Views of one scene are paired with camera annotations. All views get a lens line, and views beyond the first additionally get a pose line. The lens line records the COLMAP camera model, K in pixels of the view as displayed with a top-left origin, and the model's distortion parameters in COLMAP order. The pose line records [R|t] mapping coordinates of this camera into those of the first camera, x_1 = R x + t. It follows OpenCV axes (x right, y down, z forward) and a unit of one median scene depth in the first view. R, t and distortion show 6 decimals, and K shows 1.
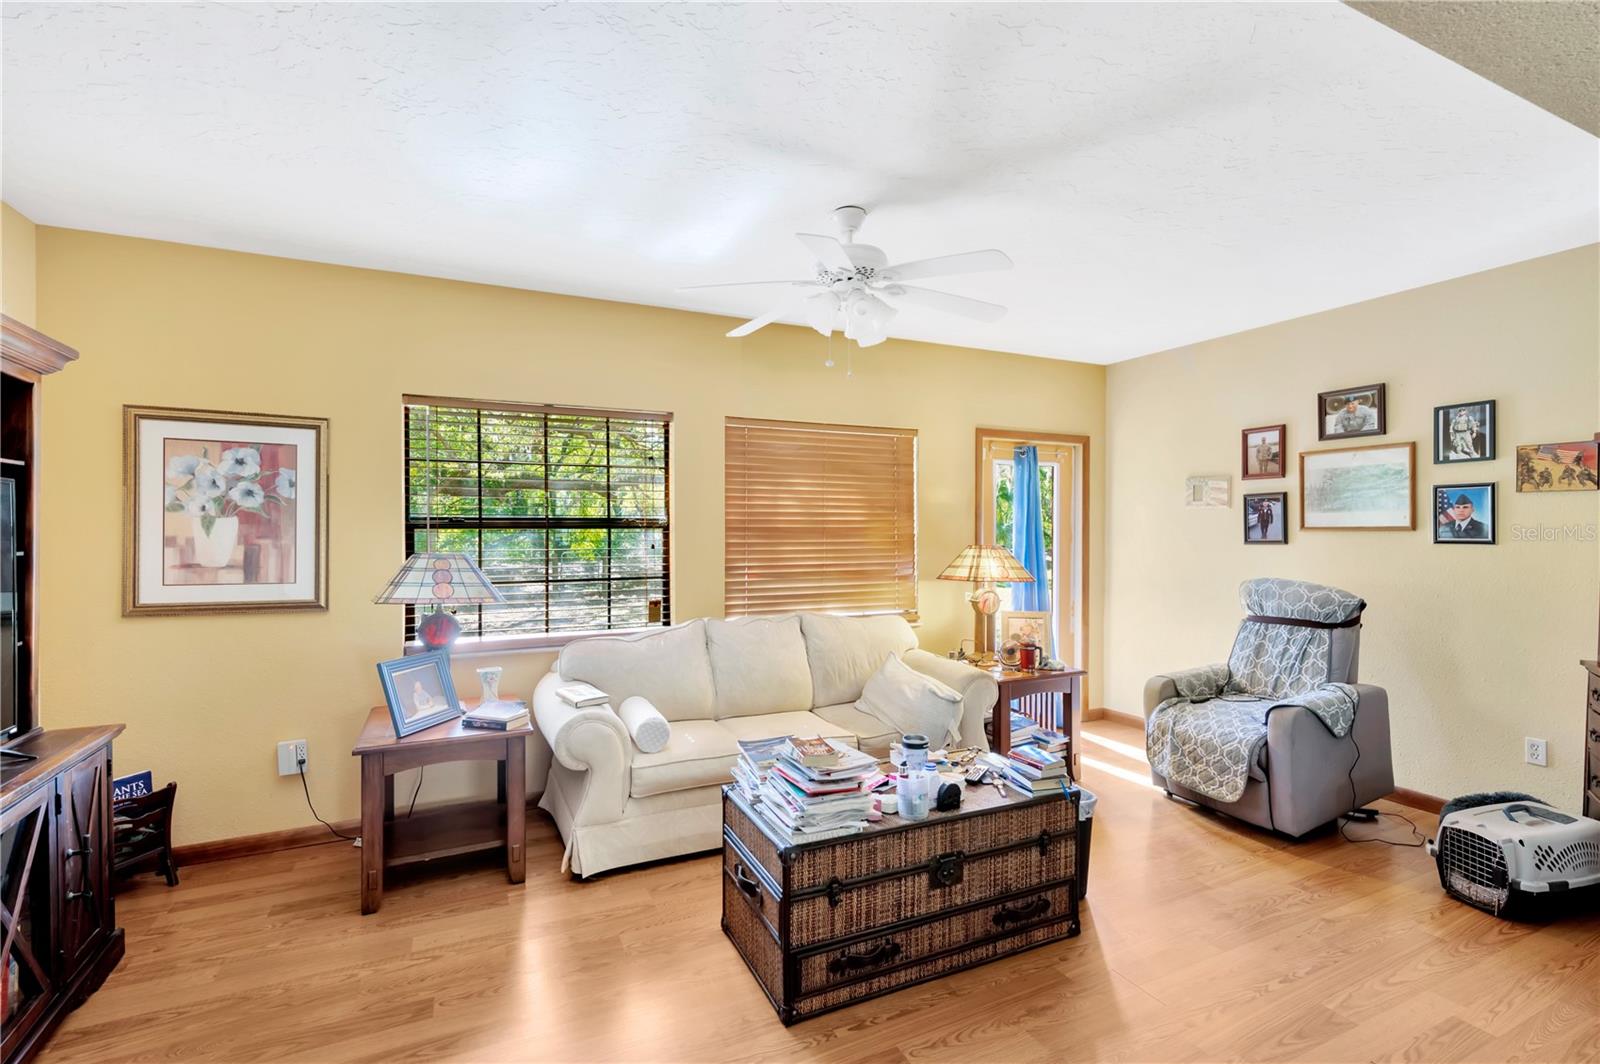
lens RADIAL K [[732.7, 0, 800.9], [0, 732.7, 529.3], [0, 0, 1]] dist [0.000575, -0.000038]
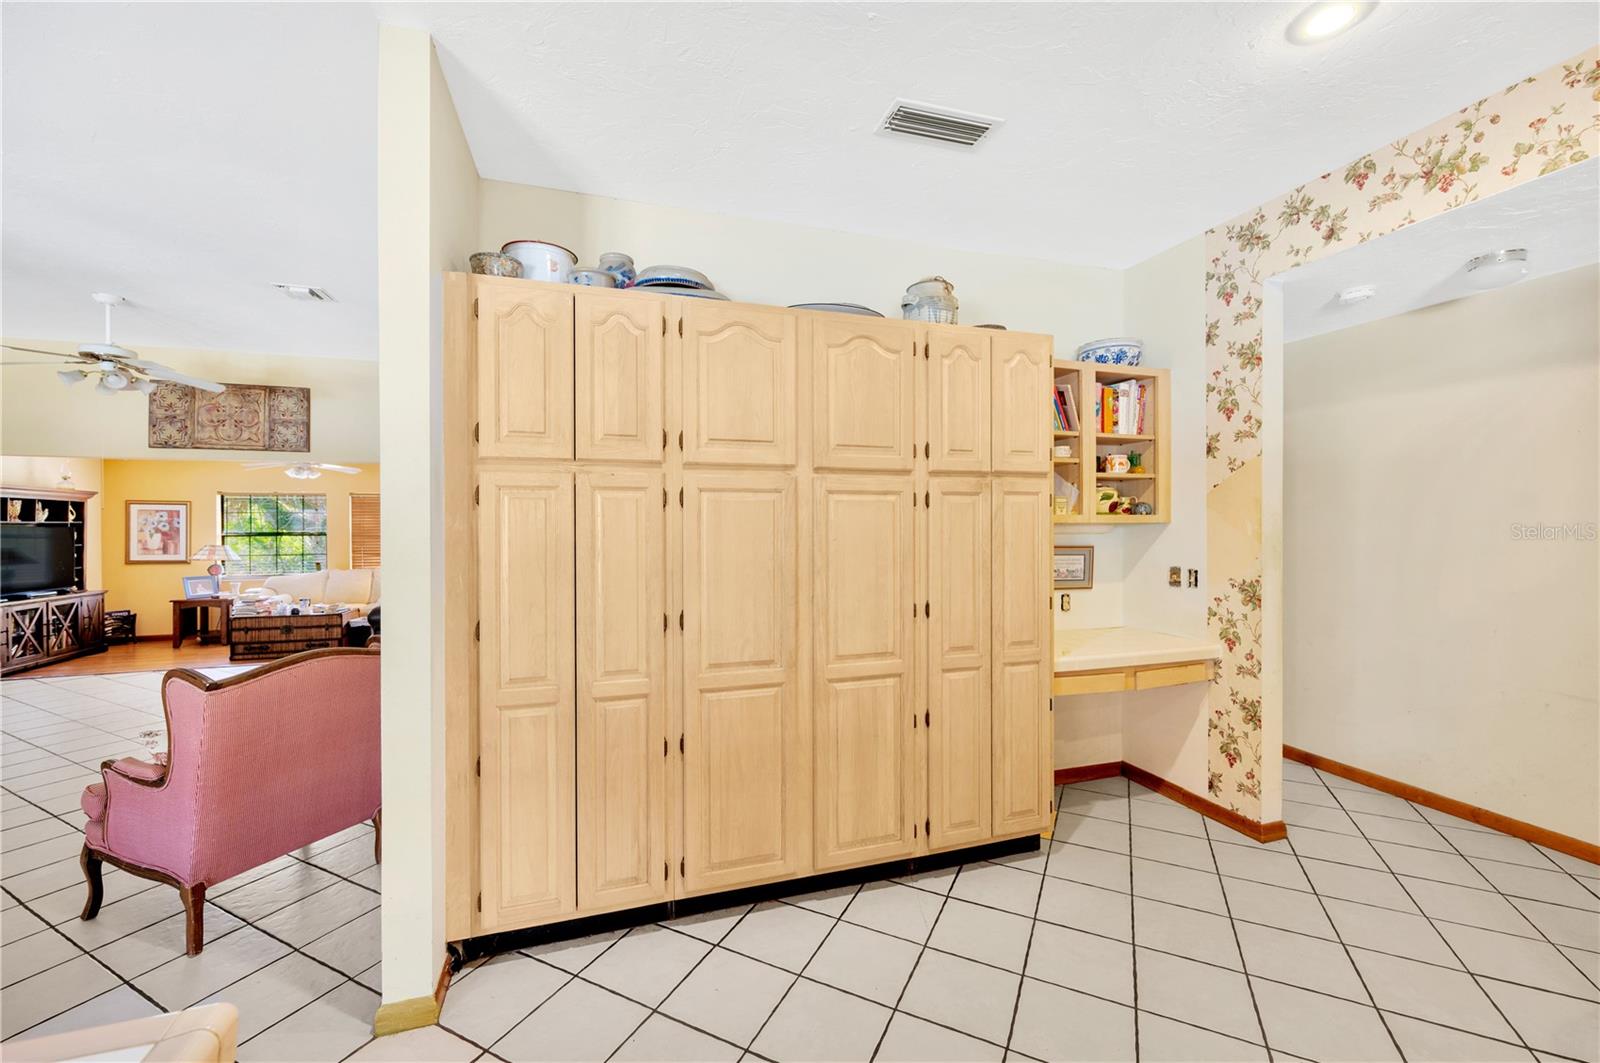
lens RADIAL K [[649.1, 0, 799.5], [0, 649.1, 524.3], [0, 0, 1]] dist [0.000596, 0.000151]
pose [[0.989144, -0.004397, -0.146882, 2.348082], [0.004177, 0.999990, -0.001806, -0.039655], [0.146889, 0.001173, 0.989152, -1.357559]]
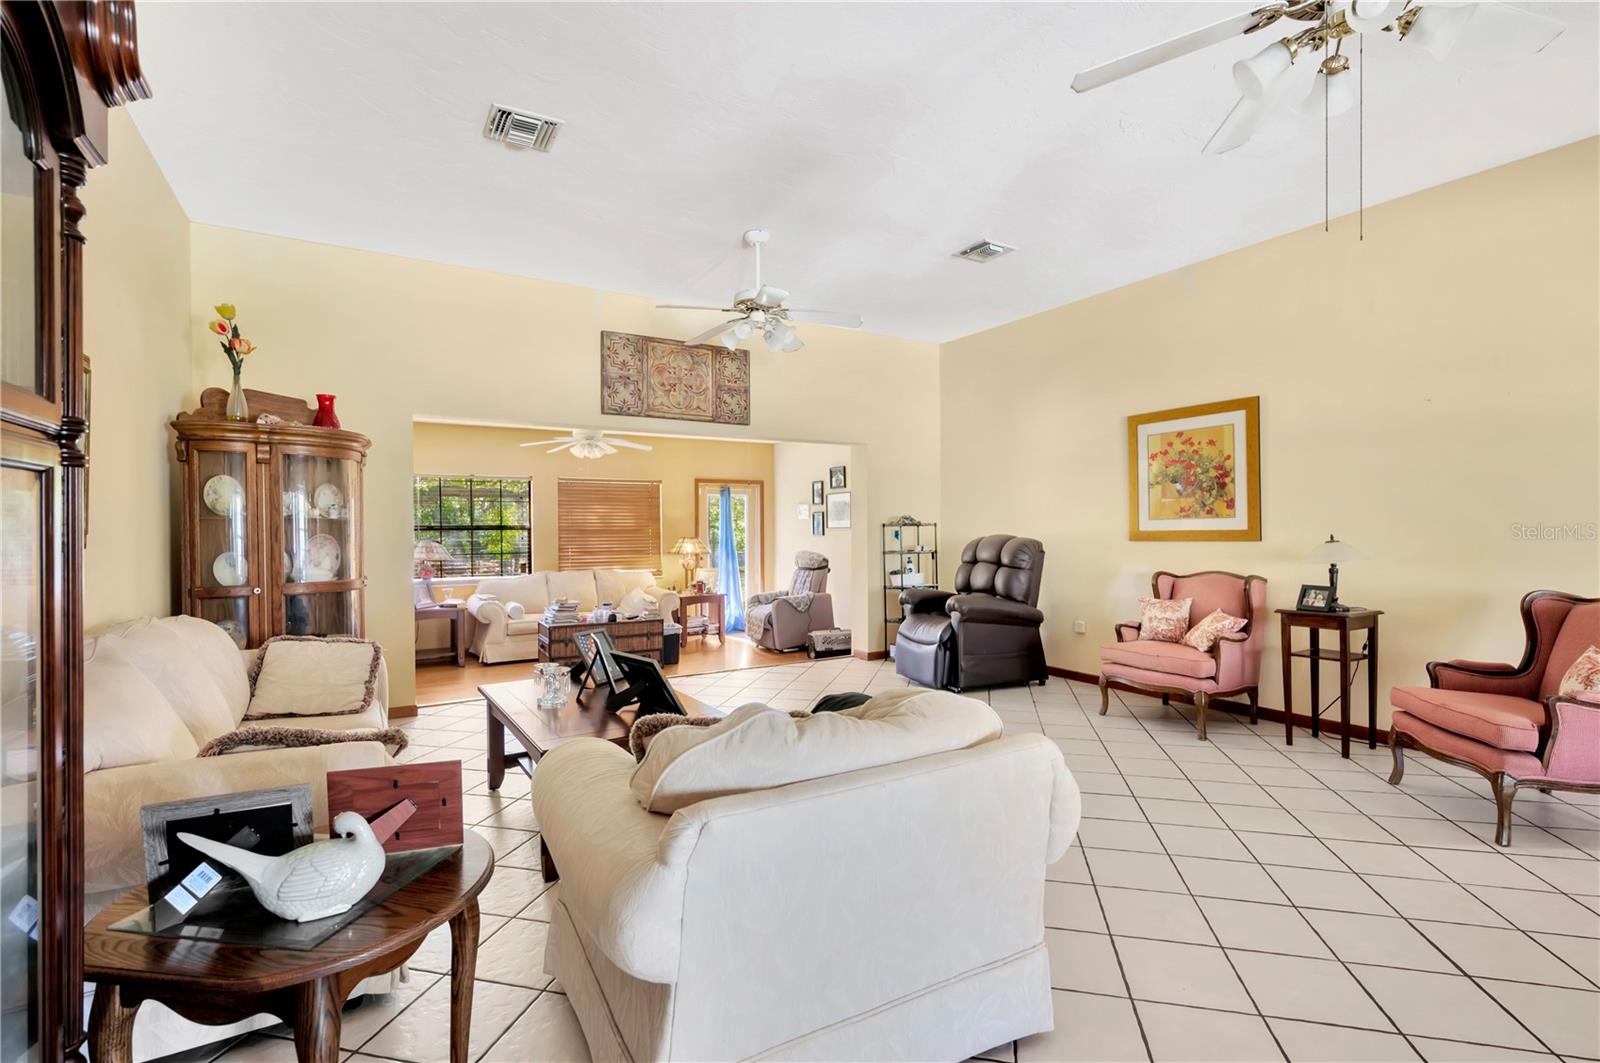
lens RADIAL K [[732.7, 0, 800.9], [0, 732.7, 528.8], [0, 0, 1]] dist [0.000575, -0.000038]
pose [[0.995413, -0.005725, 0.095499, 0.511465], [0.005954, 0.999980, -0.002109, 0.006139], [-0.095485, 0.002668, 0.995427, -1.543125]]
